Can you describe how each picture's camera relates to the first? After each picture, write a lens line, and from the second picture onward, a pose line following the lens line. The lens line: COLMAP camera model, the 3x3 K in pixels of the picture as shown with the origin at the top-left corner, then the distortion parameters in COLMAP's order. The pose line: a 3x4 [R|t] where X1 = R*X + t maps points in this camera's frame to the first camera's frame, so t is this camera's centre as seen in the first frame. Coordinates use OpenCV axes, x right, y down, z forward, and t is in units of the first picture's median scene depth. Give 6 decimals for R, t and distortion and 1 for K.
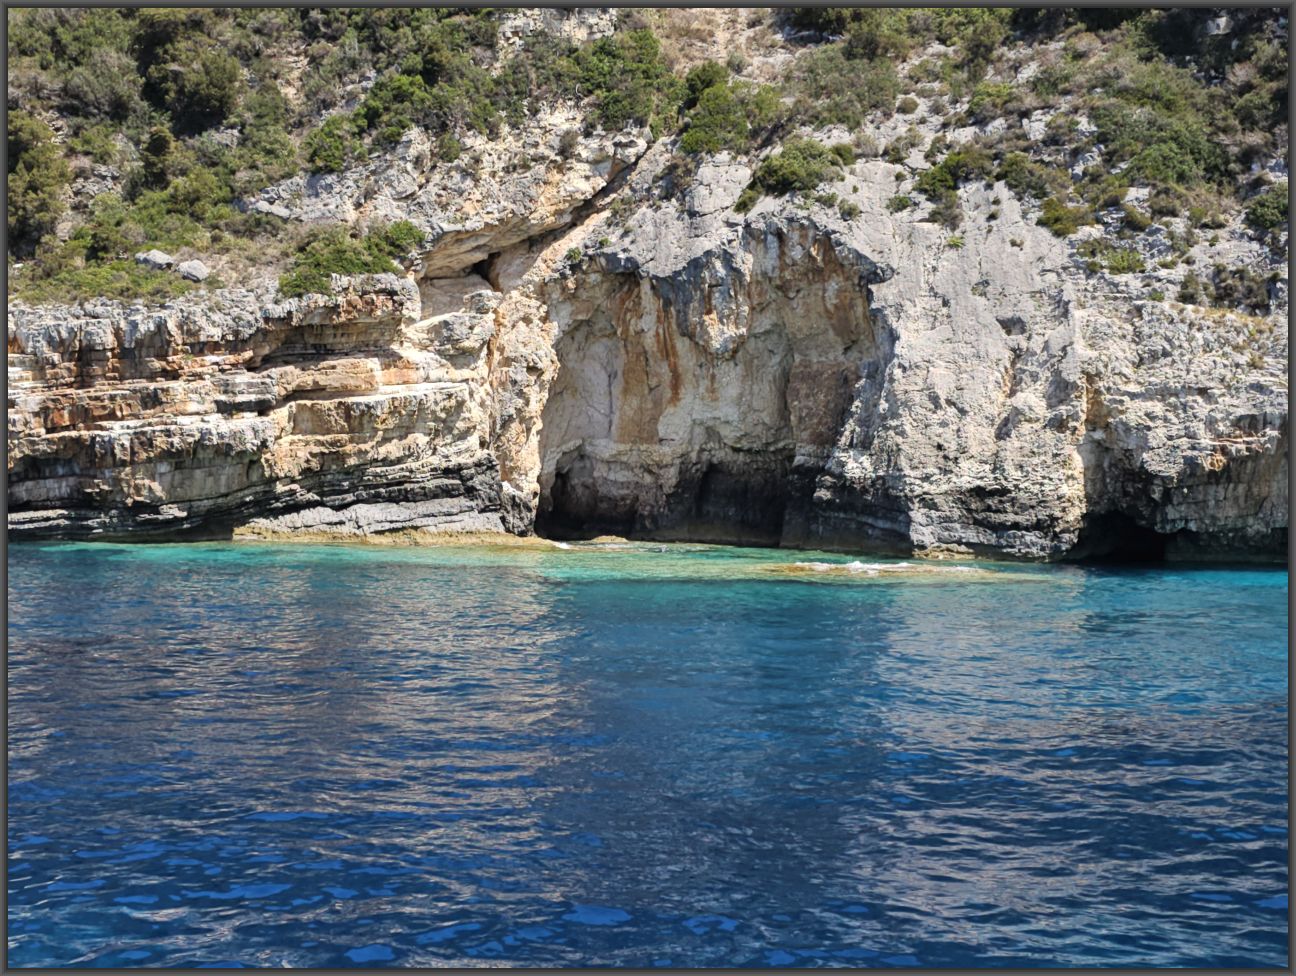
lens RADIAL K [[1609.4, 0, 654.0], [0, 1609.4, 506.7], [0, 0, 1]] dist [0.047238, 0.000000]
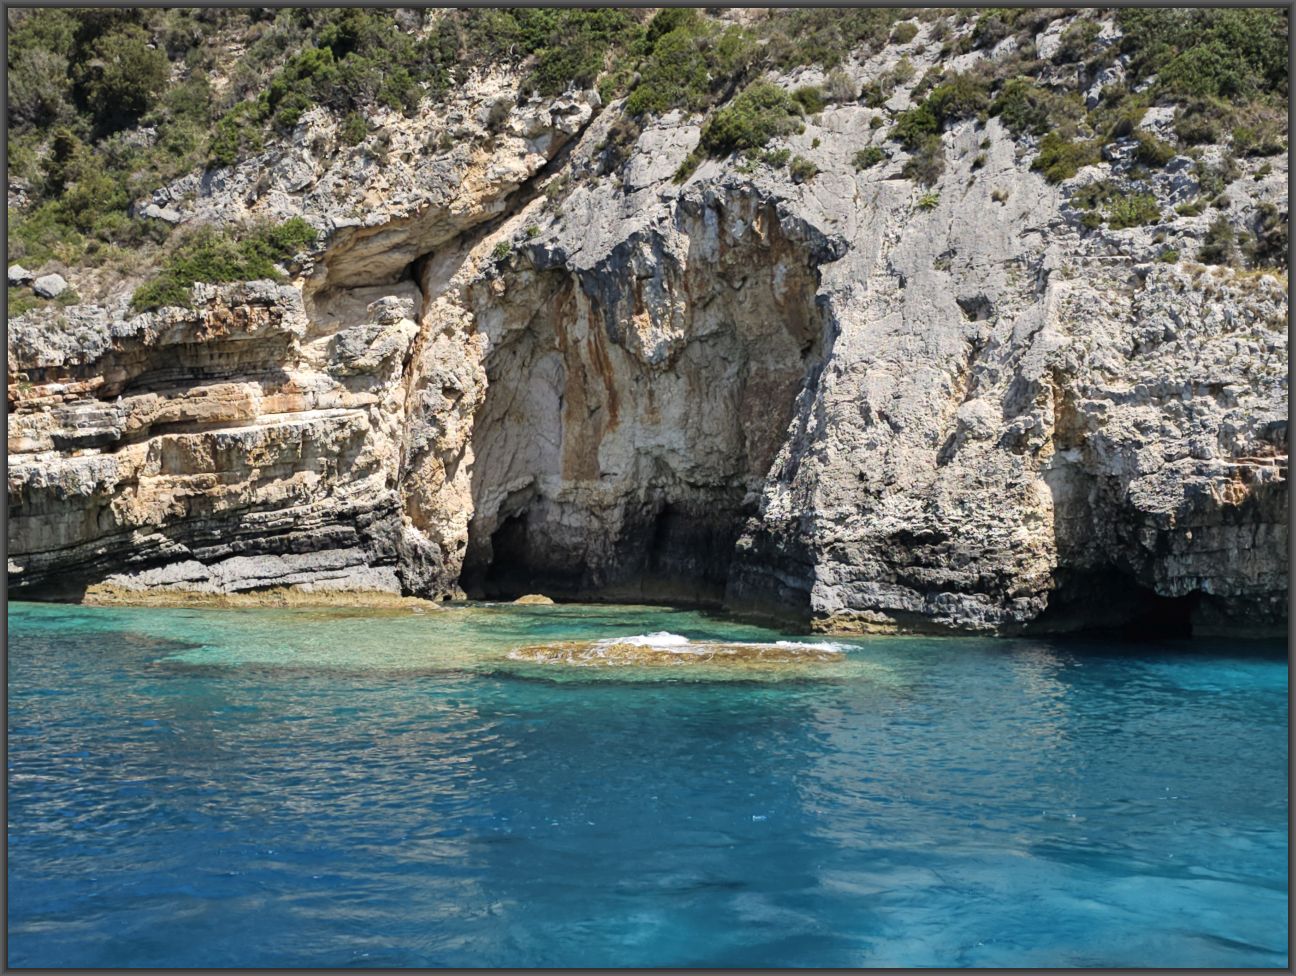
lens RADIAL K [[1620.1, 0, 647.4], [0, 1620.1, 503.7], [0, 0, 1]] dist [0.050514, 0.000000]
pose [[0.970078, -0.011354, -0.242529, 0.237927], [0.004226, 0.999544, -0.029890, -0.003071], [0.242758, 0.027971, 0.969683, 0.243266]]
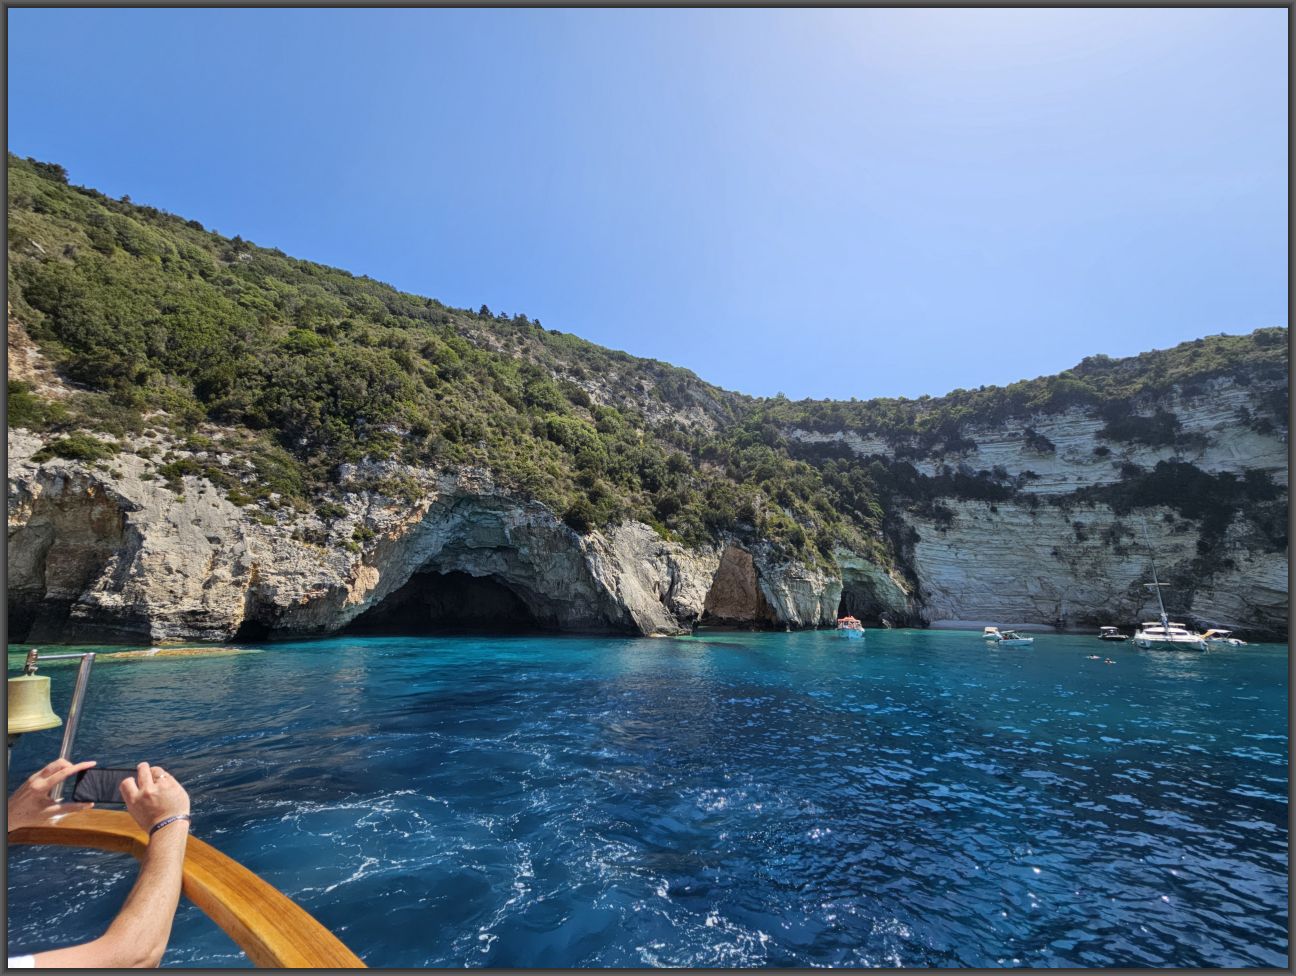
lens RADIAL K [[524.1, 0, 645.8], [0, 524.1, 487.5], [0, 0, 1]] dist [-0.002202, 0.000573]
pose [[0.418572, 0.201213, 0.885613, -0.194917], [0.003620, 0.974770, -0.223181, -0.012629], [-0.908177, 0.096623, 0.407283, 0.095890]]
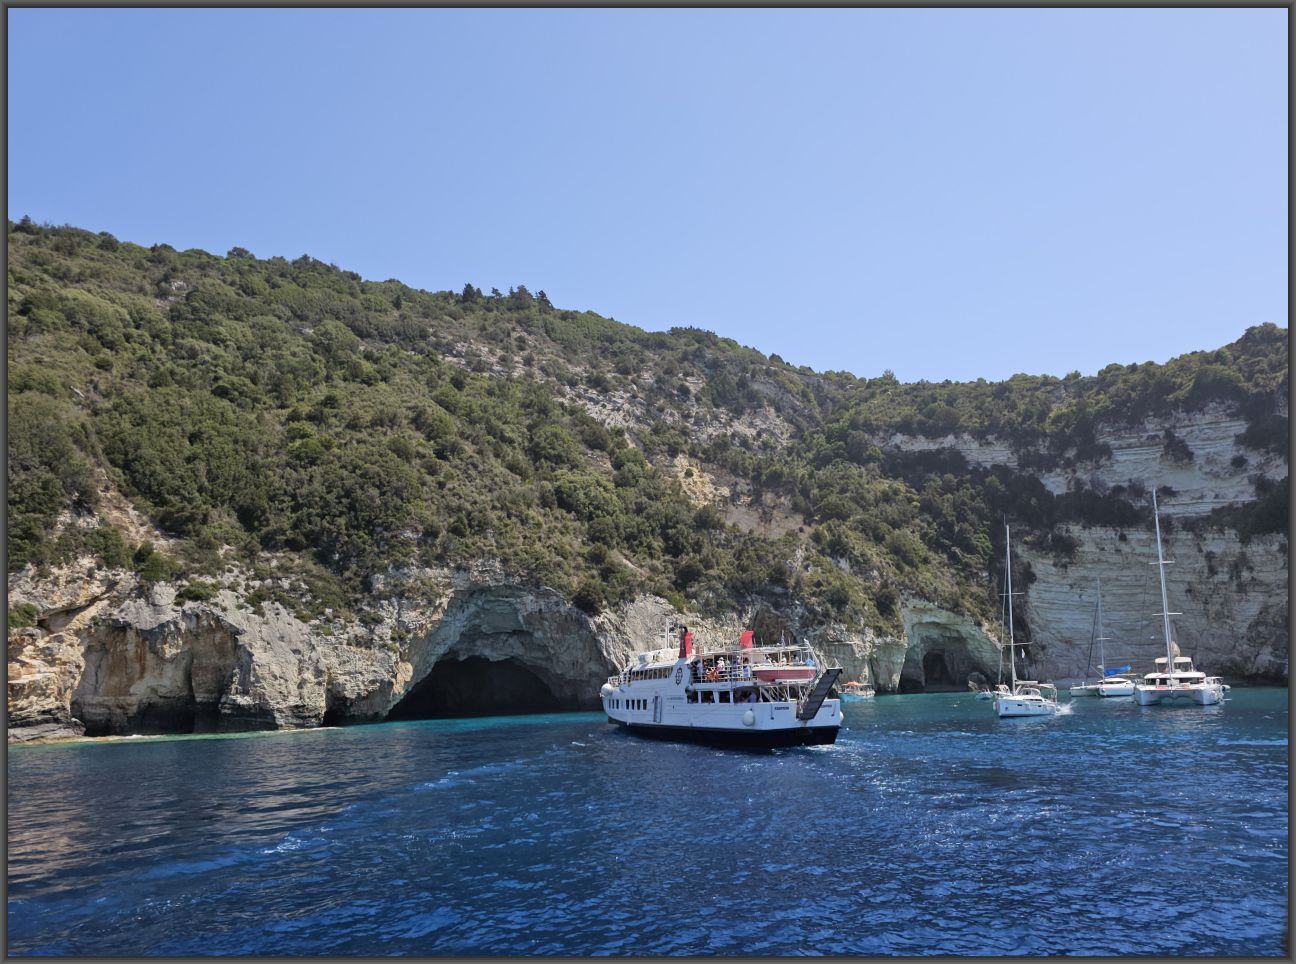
lens RADIAL K [[929.9, 0, 694.0], [0, 929.9, 539.8], [0, 0, 1]] dist [0.078968, -0.073471]
pose [[0.502254, 0.103627, 0.858488, -0.903684], [0.056059, 0.986803, -0.151913, -0.006569], [-0.862901, 0.124425, 0.489817, -0.532546]]
